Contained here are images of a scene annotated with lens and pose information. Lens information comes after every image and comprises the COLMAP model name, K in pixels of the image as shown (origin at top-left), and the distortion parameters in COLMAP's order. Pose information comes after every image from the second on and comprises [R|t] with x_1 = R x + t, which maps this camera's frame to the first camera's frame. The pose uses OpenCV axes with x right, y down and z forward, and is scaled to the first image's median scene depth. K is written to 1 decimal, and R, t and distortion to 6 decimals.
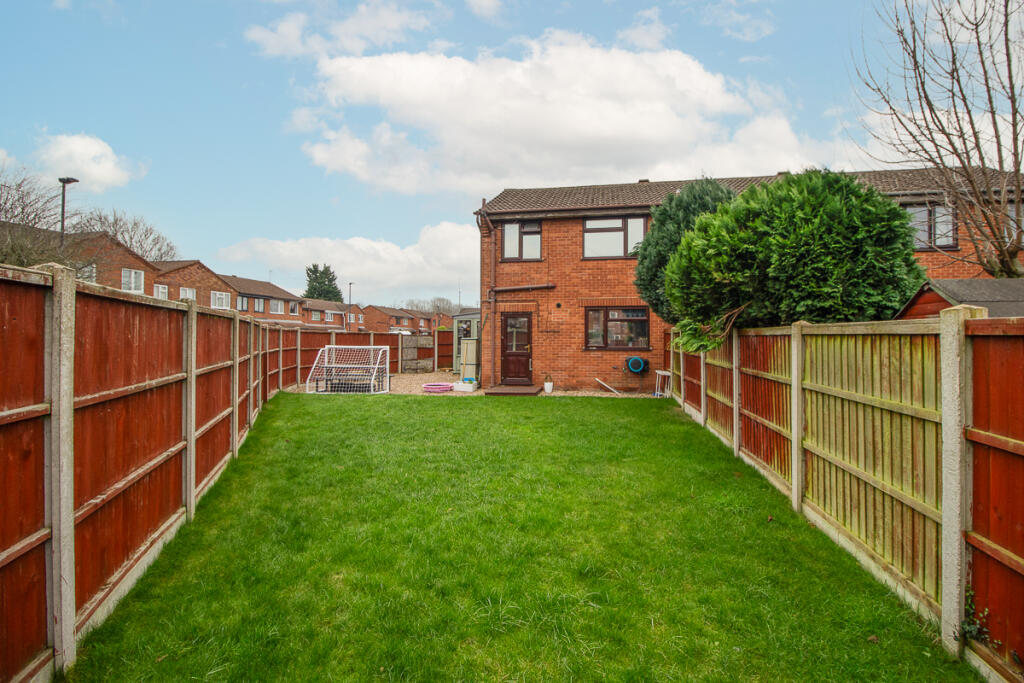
lens RADIAL K [[477.3, 0, 523.5], [0, 477.3, 332.4], [0, 0, 1]] dist [-0.003197, -0.012765]
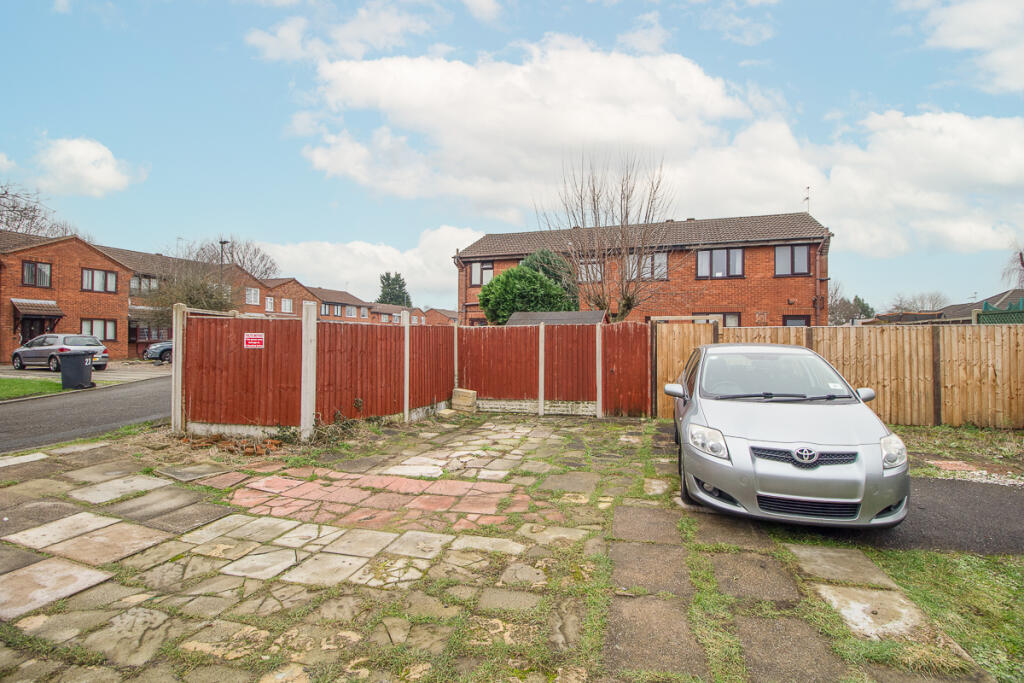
lens RADIAL K [[477.3, 0, 523.5], [0, 477.3, 332.4], [0, 0, 1]] dist [-0.003197, -0.012765]
pose [[0.988965, 0.001098, -0.148142, 0.352204], [-0.001193, 0.999999, -0.000549, 0.004762], [0.148142, 0.000719, 0.988966, -0.532187]]
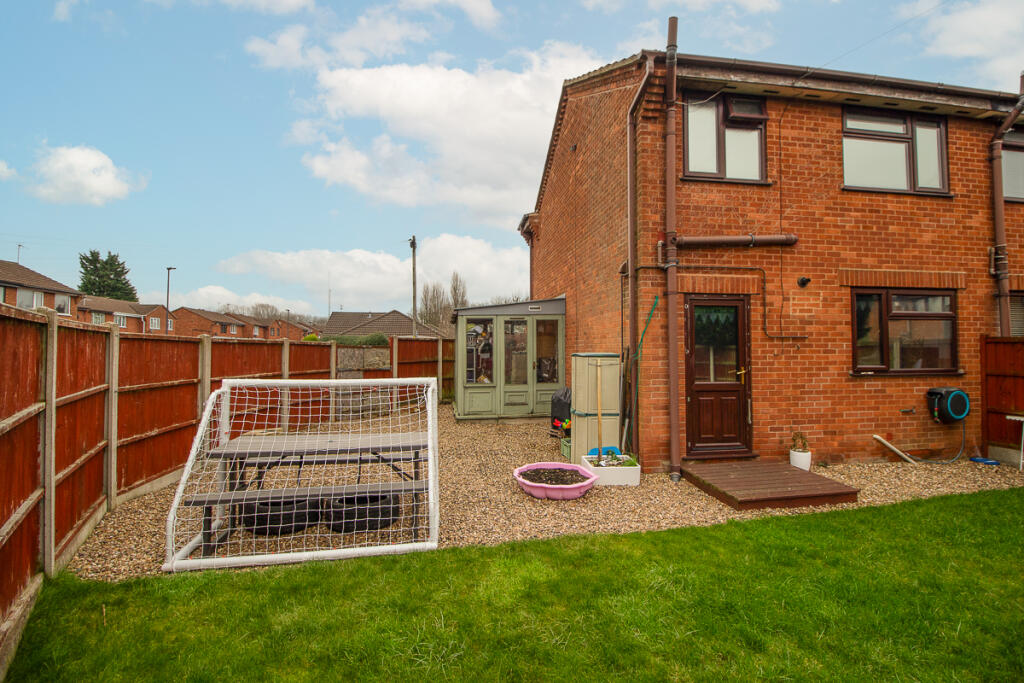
lens RADIAL K [[477.3, 0, 523.5], [0, 477.3, 332.4], [0, 0, 1]] dist [-0.003197, -0.012765]
pose [[0.944193, 0.008905, 0.329271, -0.315074], [-0.000918, 0.999702, -0.024402, 0.003883], [-0.329390, 0.022738, 0.943920, 0.606444]]
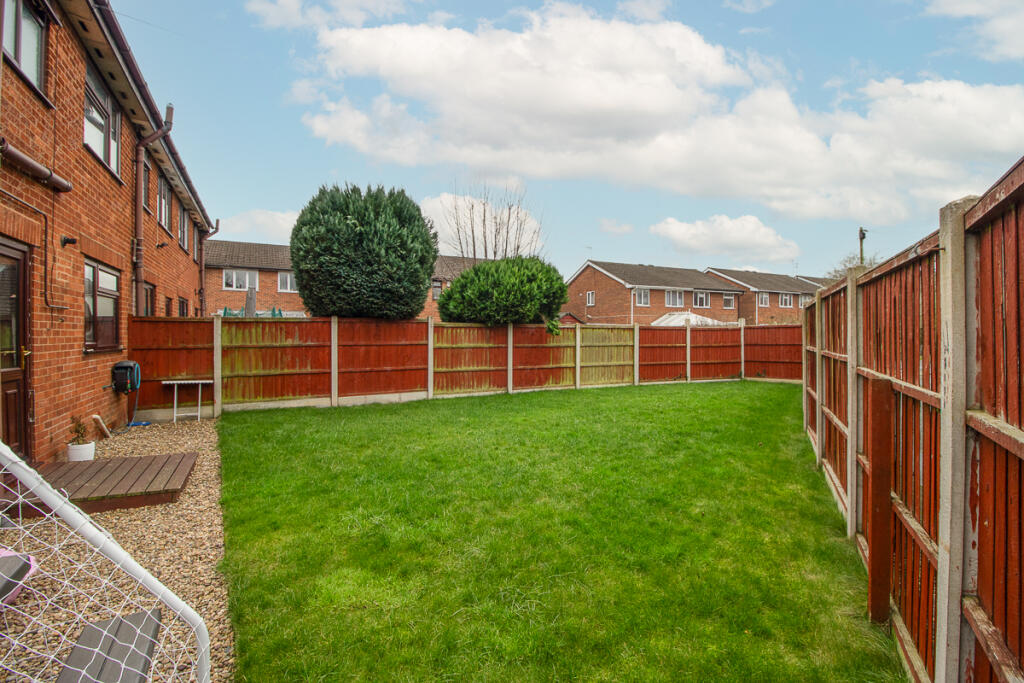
lens RADIAL K [[477.3, 0, 523.5], [0, 477.3, 332.4], [0, 0, 1]] dist [-0.003197, -0.012765]
pose [[-0.622058, 0.000730, 0.782970, -0.422036], [-0.006531, 0.999960, -0.006121, 0.015304], [-0.782944, -0.008921, -0.622029, 0.880958]]
